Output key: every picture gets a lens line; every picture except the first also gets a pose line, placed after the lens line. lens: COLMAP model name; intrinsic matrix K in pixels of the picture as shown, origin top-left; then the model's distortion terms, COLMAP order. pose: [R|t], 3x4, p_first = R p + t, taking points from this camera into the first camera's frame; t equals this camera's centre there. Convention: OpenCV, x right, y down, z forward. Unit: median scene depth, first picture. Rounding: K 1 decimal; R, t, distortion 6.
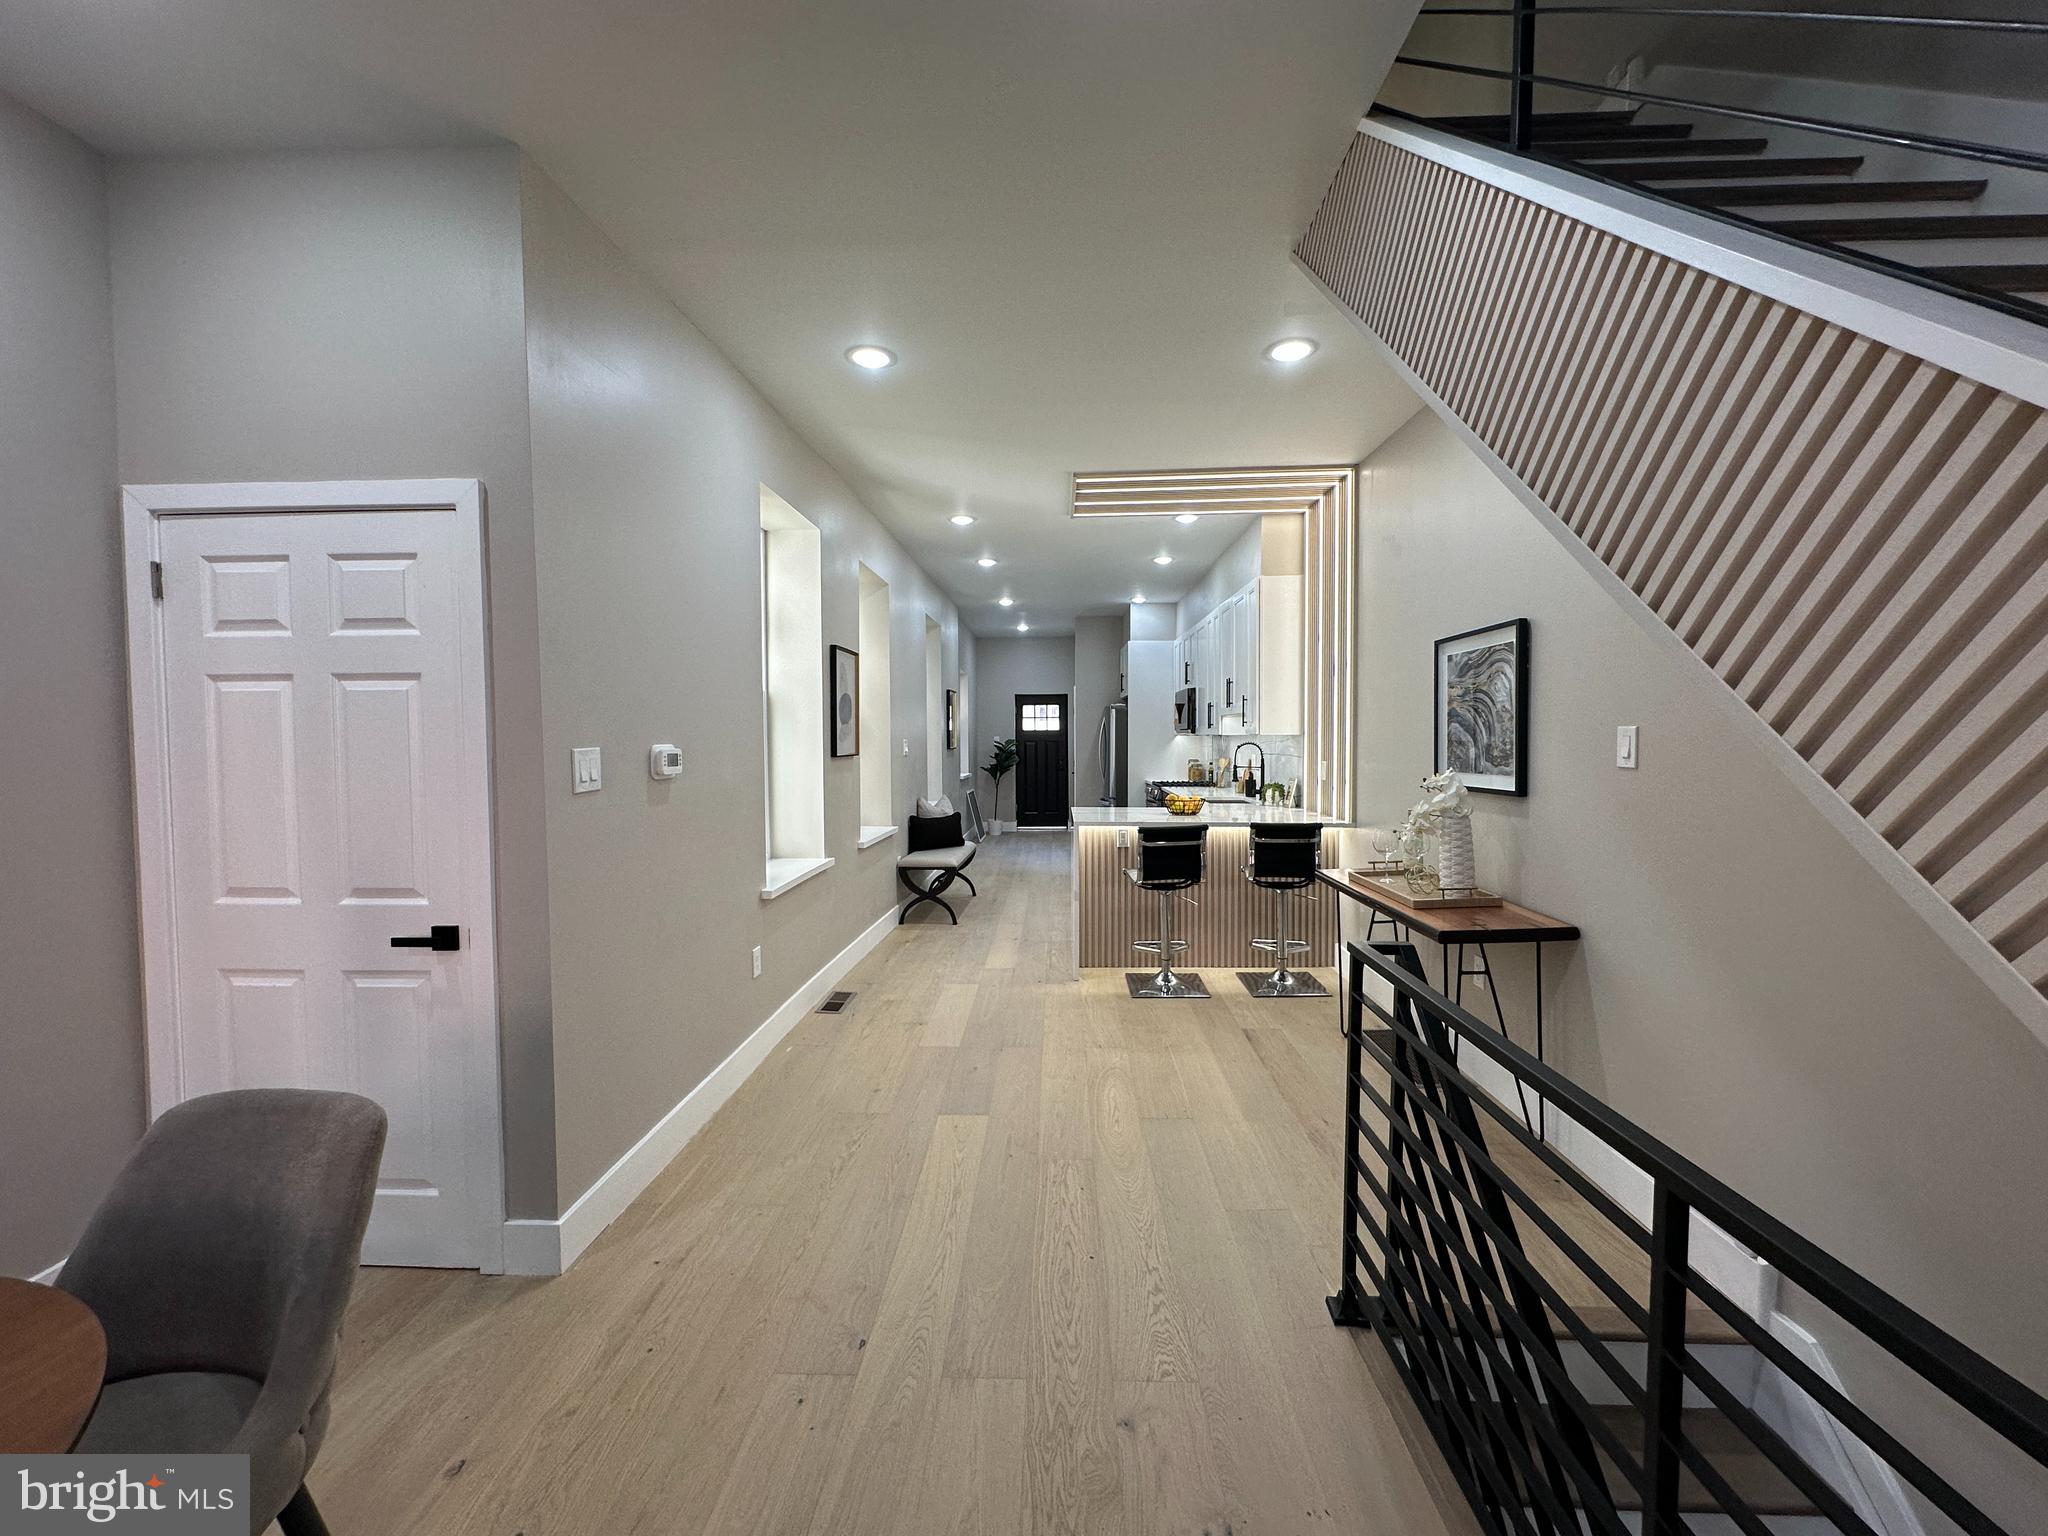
lens RADIAL K [[817.3, 0, 1024.0], [0, 817.3, 768.0], [0, 0, 1]] dist [0.000165, 0.000455]
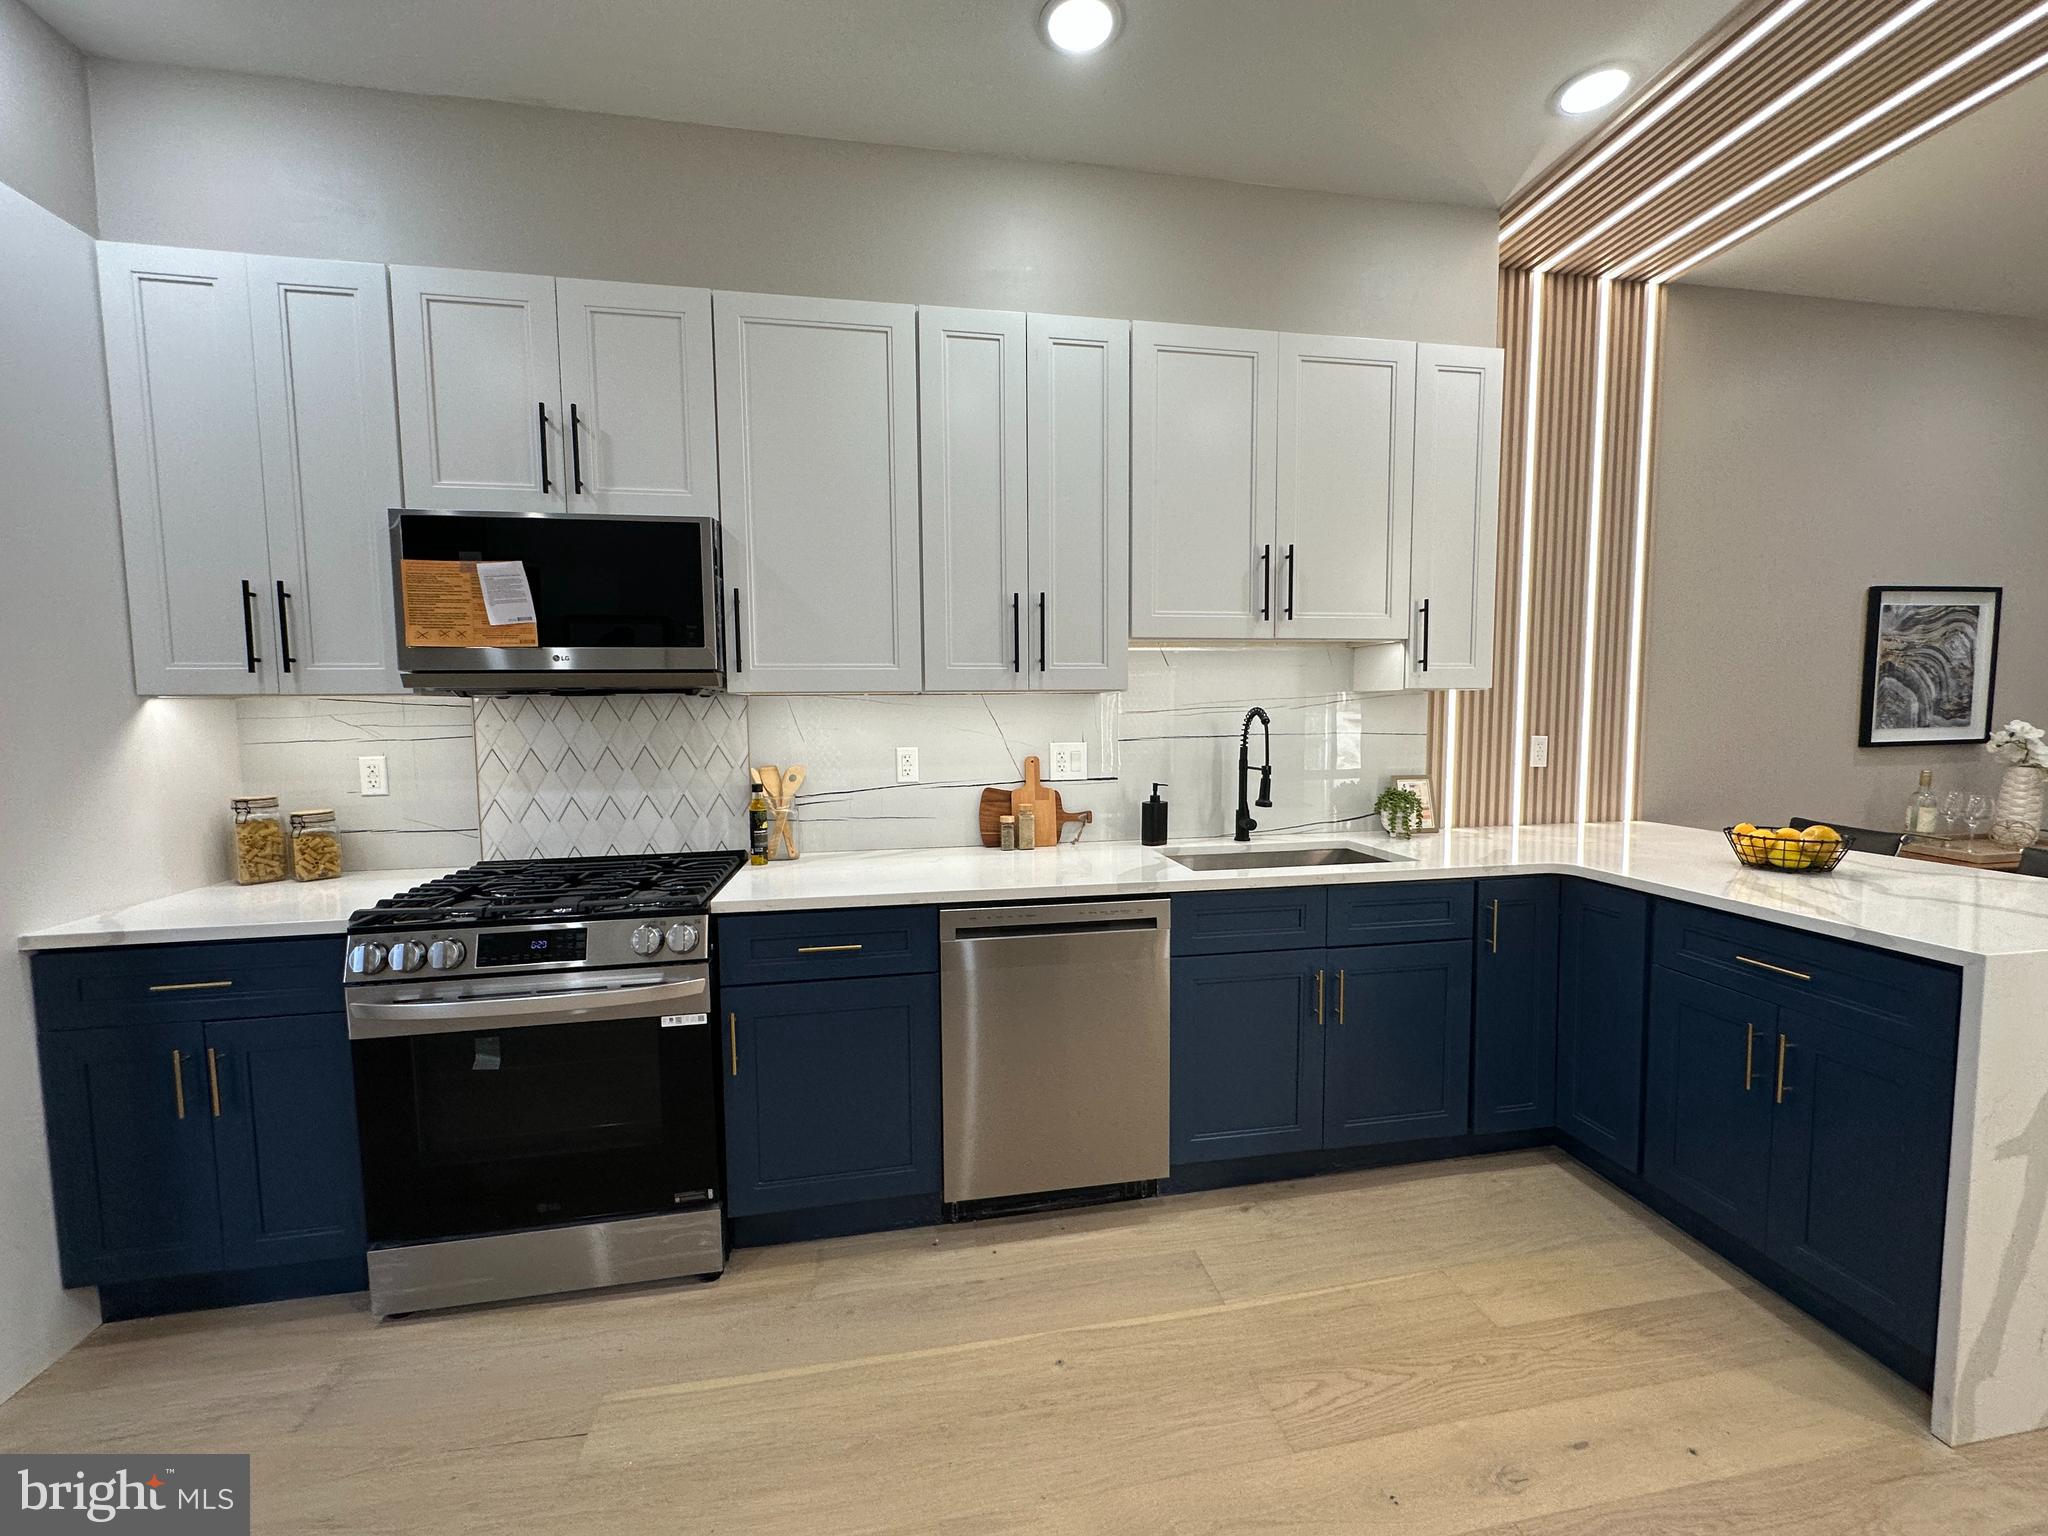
lens RADIAL K [[817.3, 0, 1024.0], [0, 817.3, 768.0], [0, 0, 1]] dist [0.000165, 0.000455]
pose [[-0.209449, -0.065833, 0.975601, -0.109025], [0.047863, 0.995845, 0.077475, -0.038776], [-0.976647, 0.062922, -0.205428, 1.175951]]
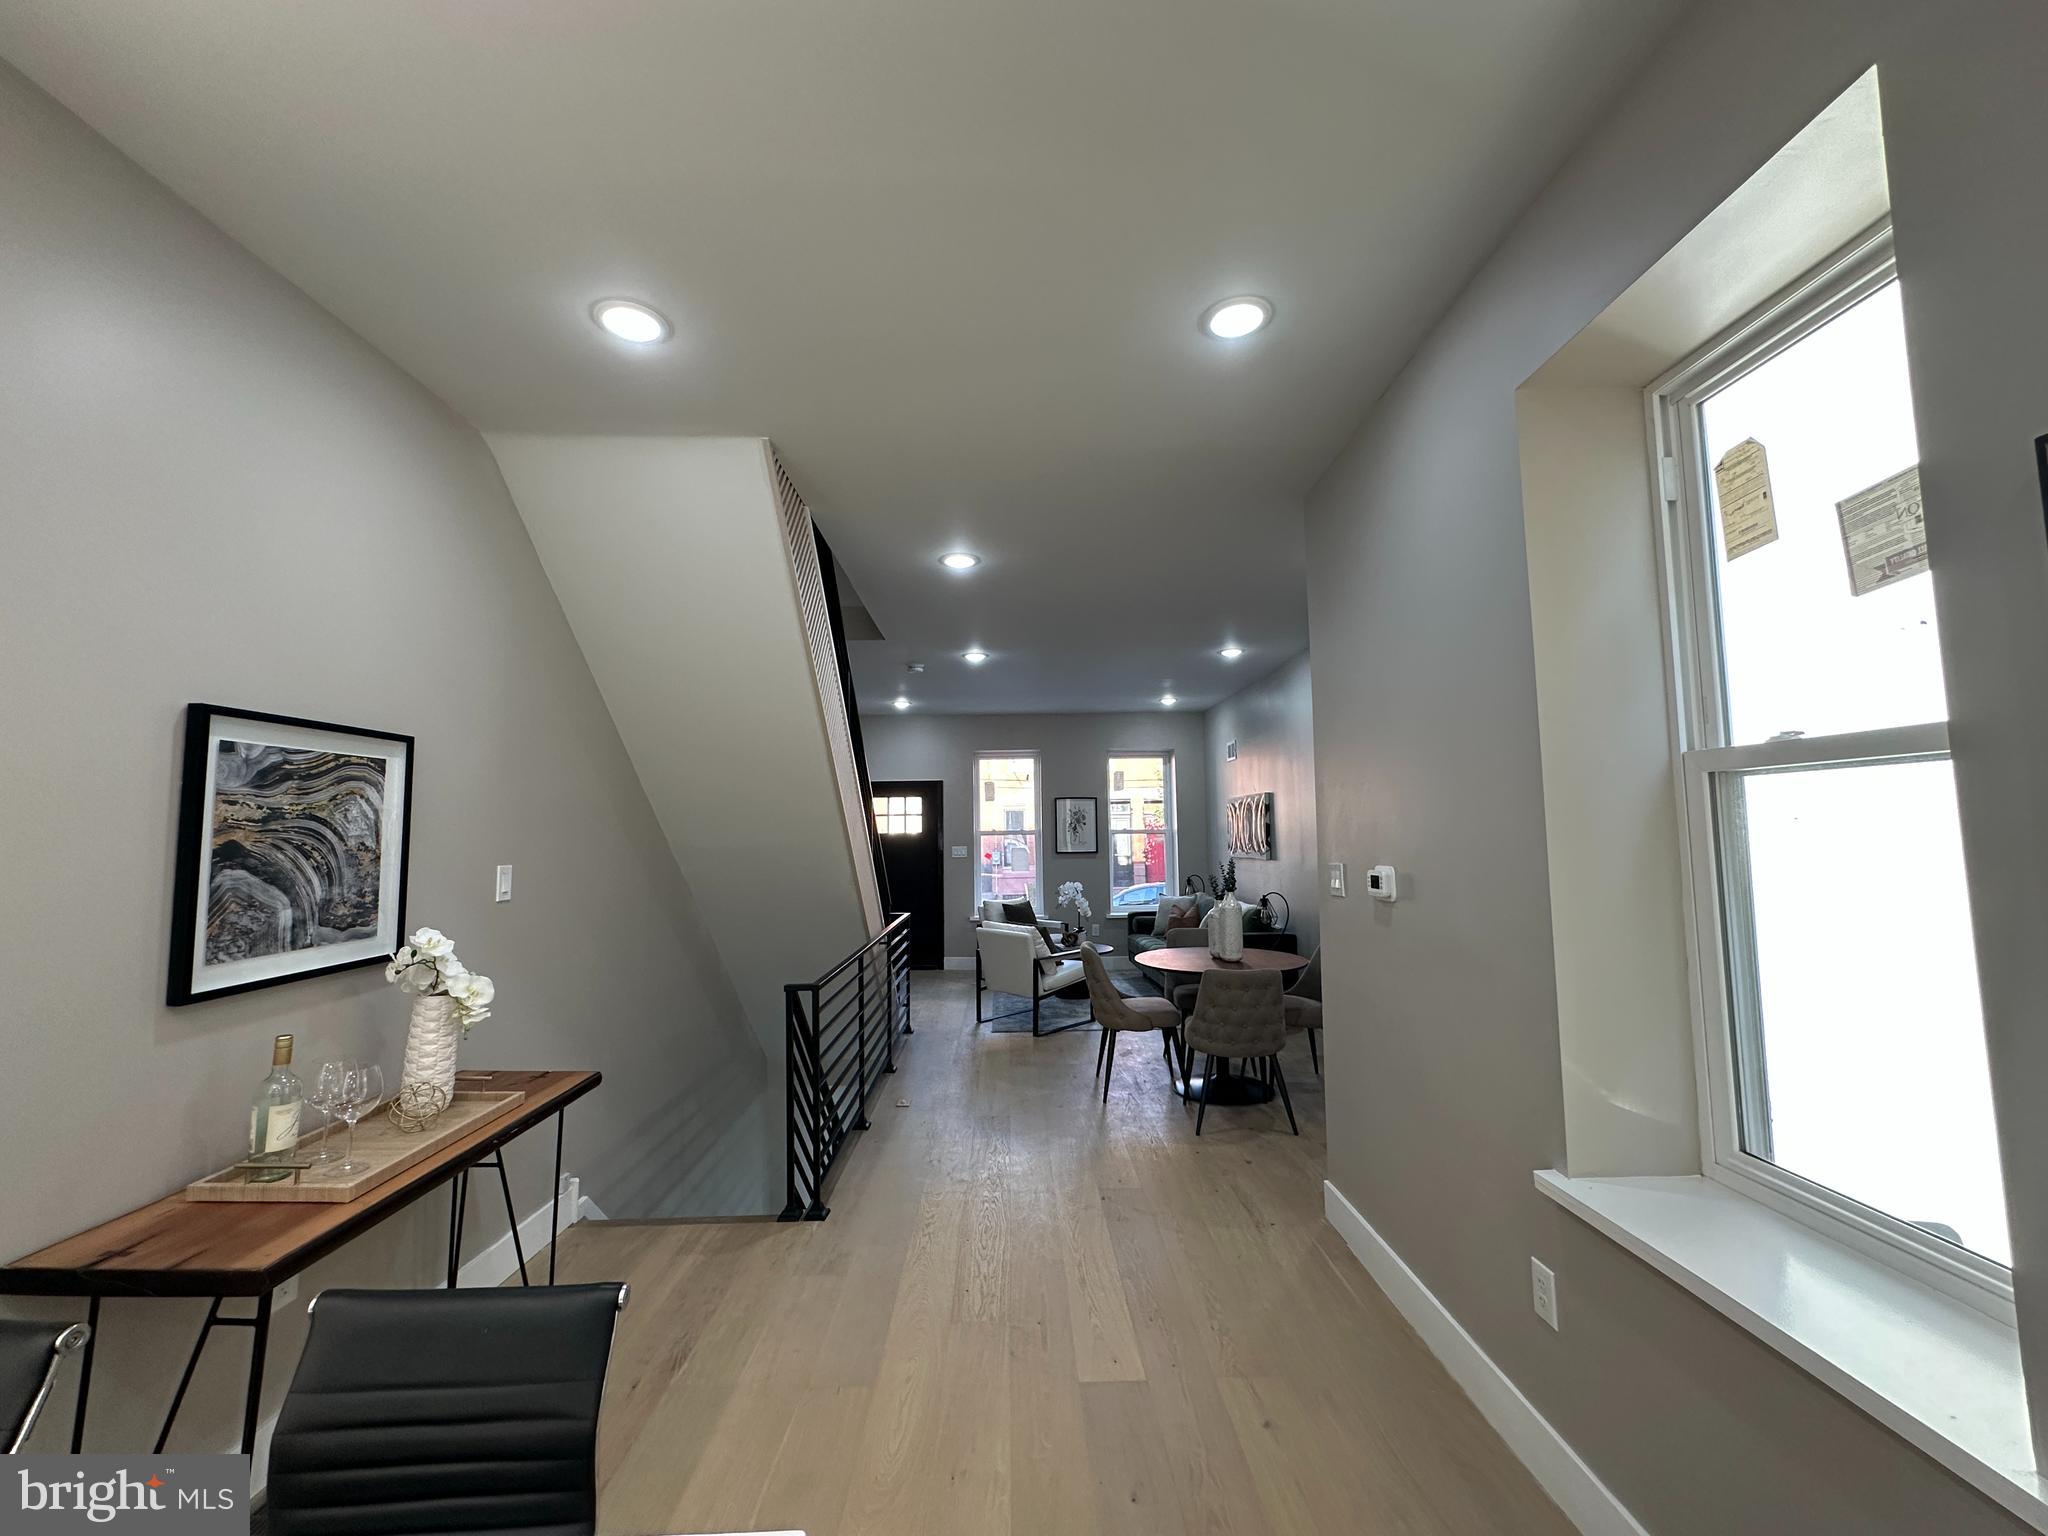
lens RADIAL K [[817.3, 0, 1024.0], [0, 817.3, 768.0], [0, 0, 1]] dist [0.000165, 0.000455]
pose [[-0.998058, 0.015251, -0.060400, 0.020820], [0.017964, 0.998841, -0.044643, -0.047416], [0.059649, -0.045641, -0.997175, 0.841927]]
